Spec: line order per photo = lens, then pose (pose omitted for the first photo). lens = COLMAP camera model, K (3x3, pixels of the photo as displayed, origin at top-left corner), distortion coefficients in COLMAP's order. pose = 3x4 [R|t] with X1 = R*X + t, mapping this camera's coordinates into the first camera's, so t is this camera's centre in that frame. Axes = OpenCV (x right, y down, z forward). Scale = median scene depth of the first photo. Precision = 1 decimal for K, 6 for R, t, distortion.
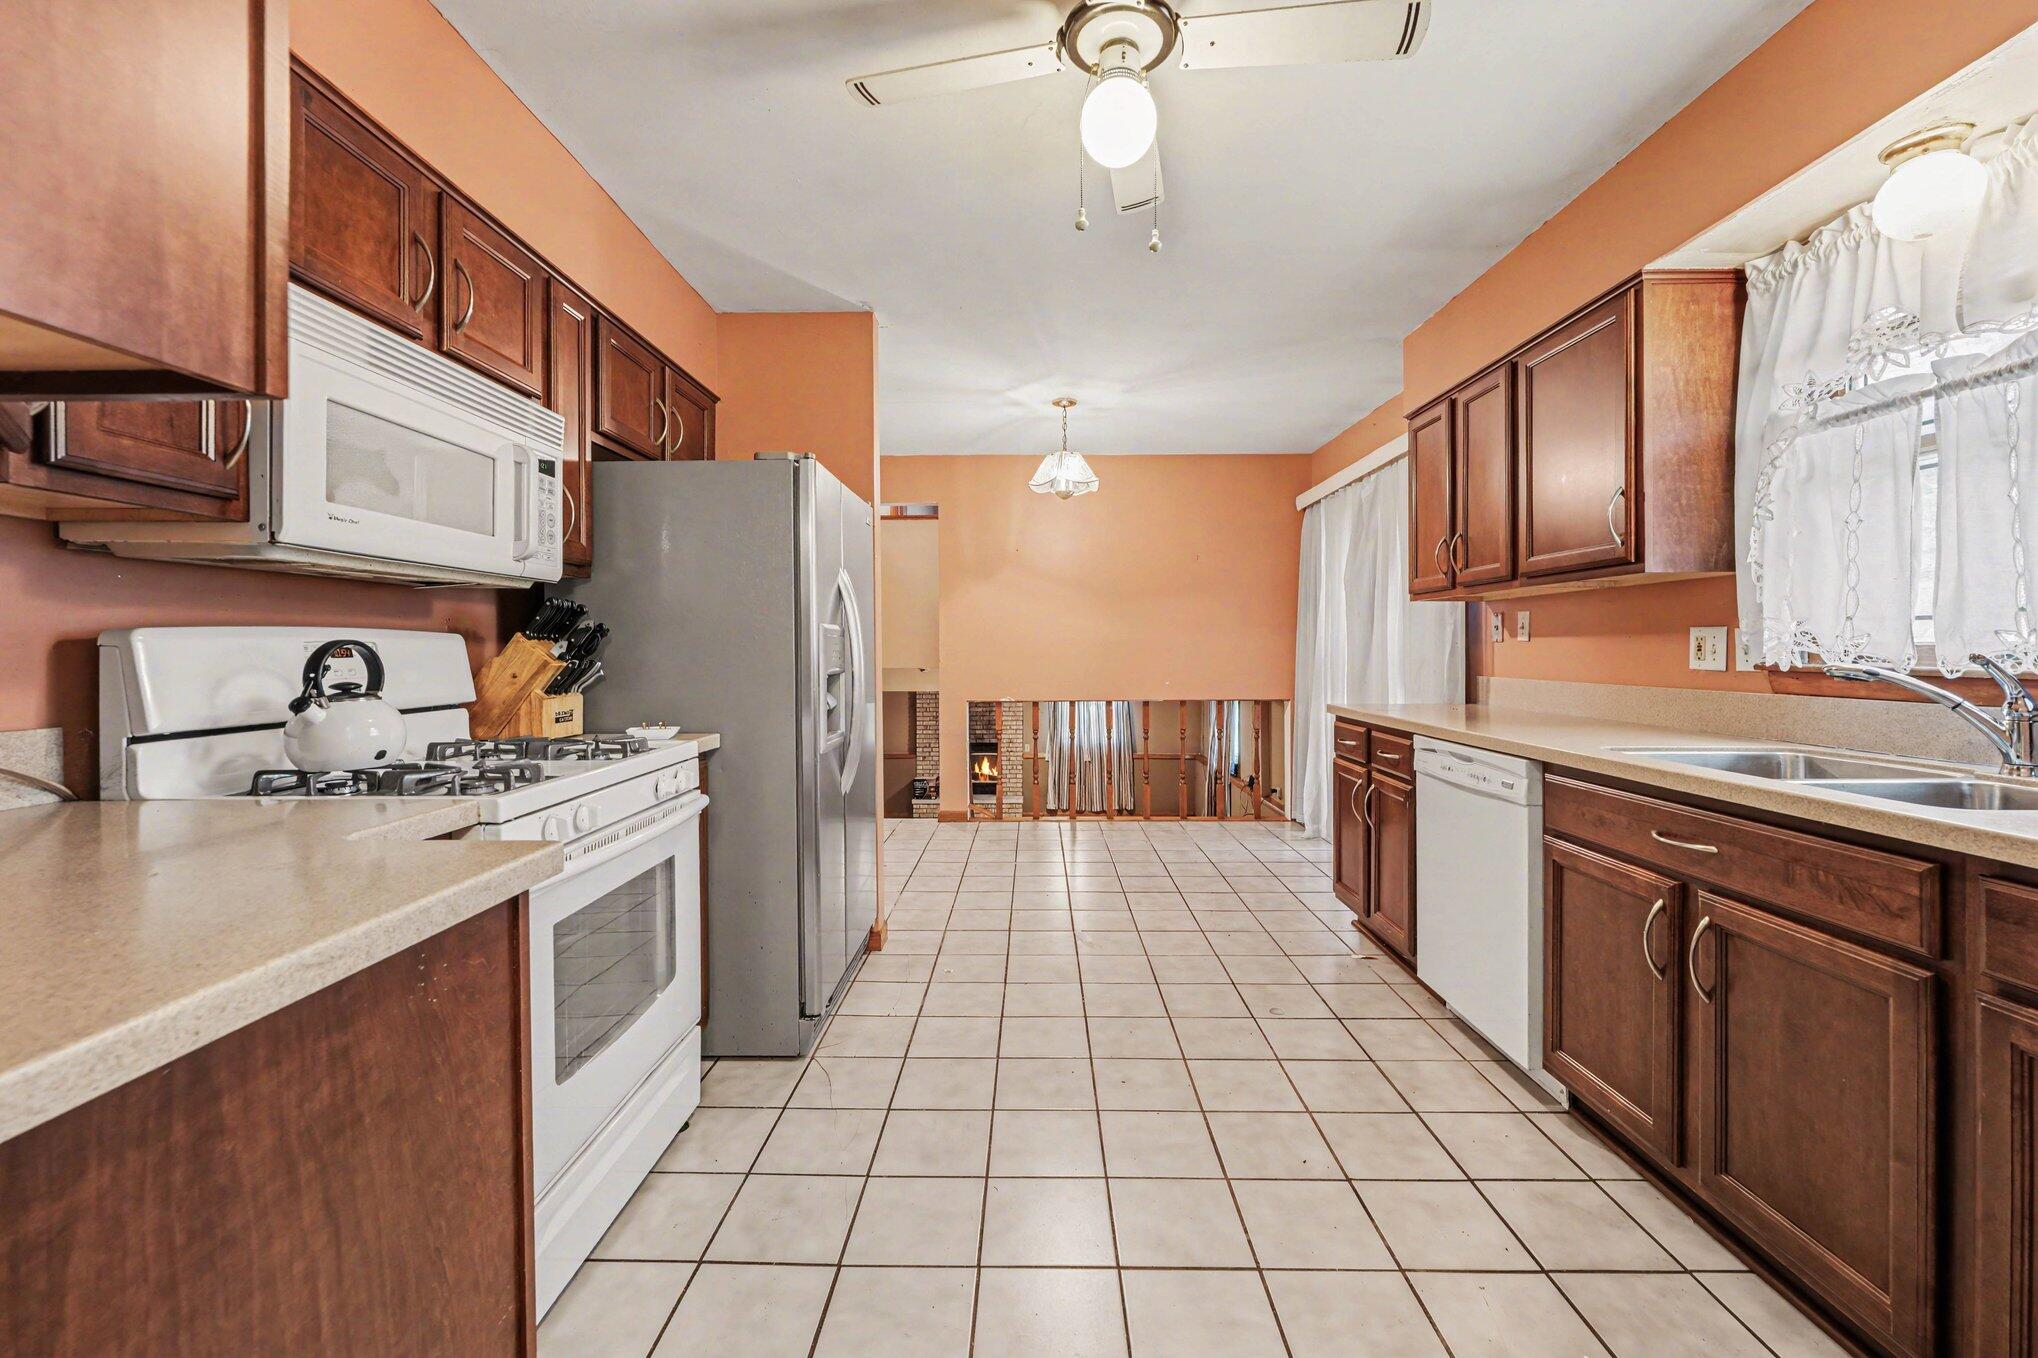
lens RADIAL K [[817.6, 0, 1025.2], [0, 817.6, 657.3], [0, 0, 1]] dist [0.001529, -0.000013]
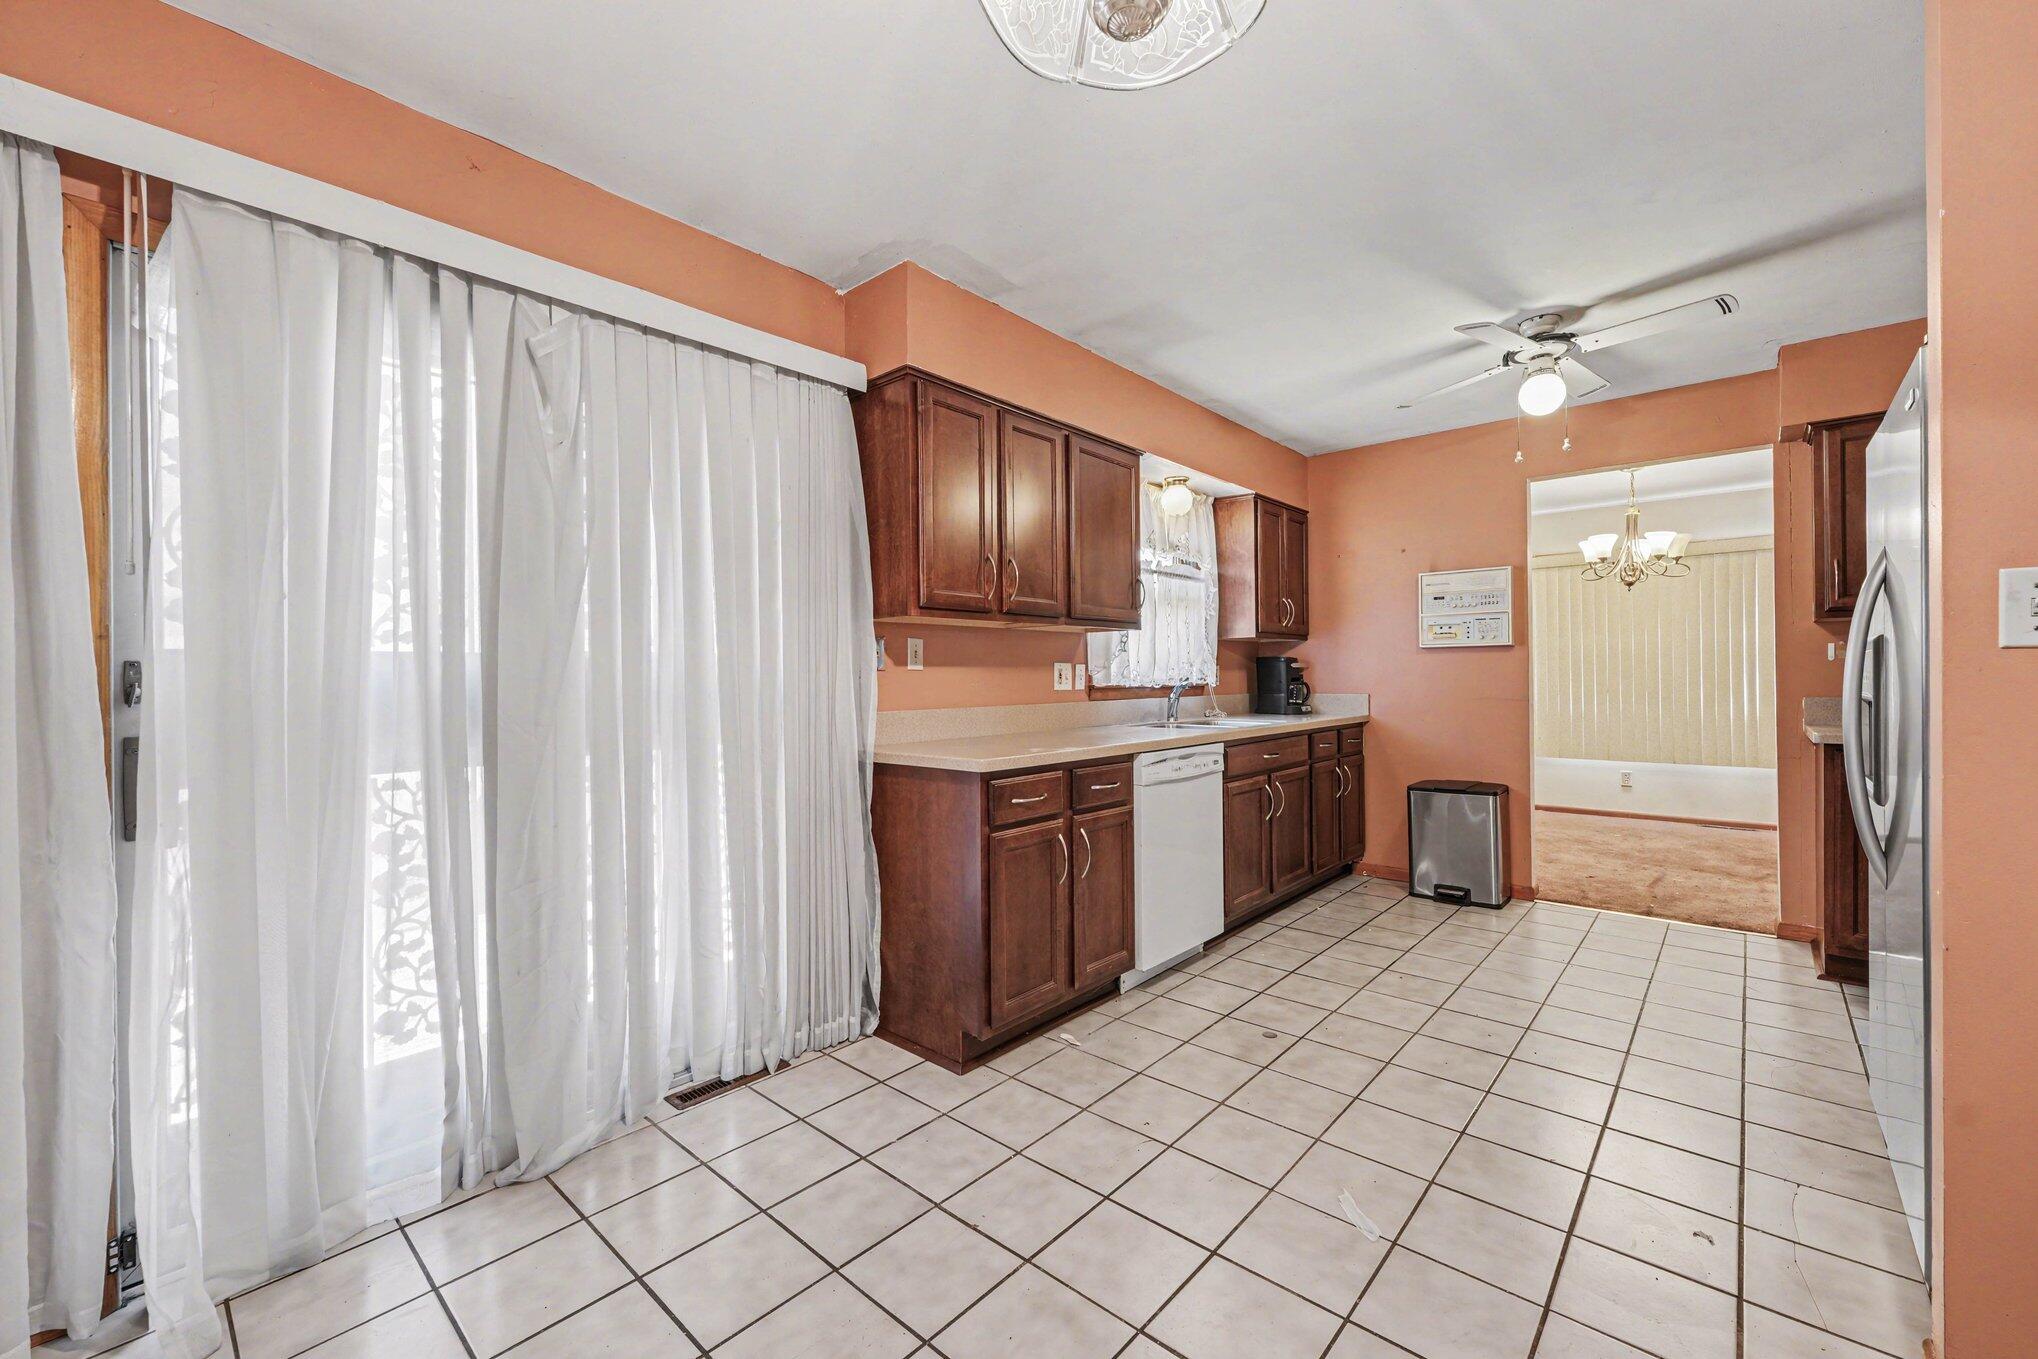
lens RADIAL K [[817.6, 0, 1022.7], [0, 817.6, 674.5], [0, 0, 1]] dist [0.001529, -0.000013]
pose [[-0.752400, 0.010476, 0.658623, -0.115156], [0.017625, 0.999836, 0.004232, -0.017278], [-0.658470, 0.014793, -0.752461, 1.711862]]
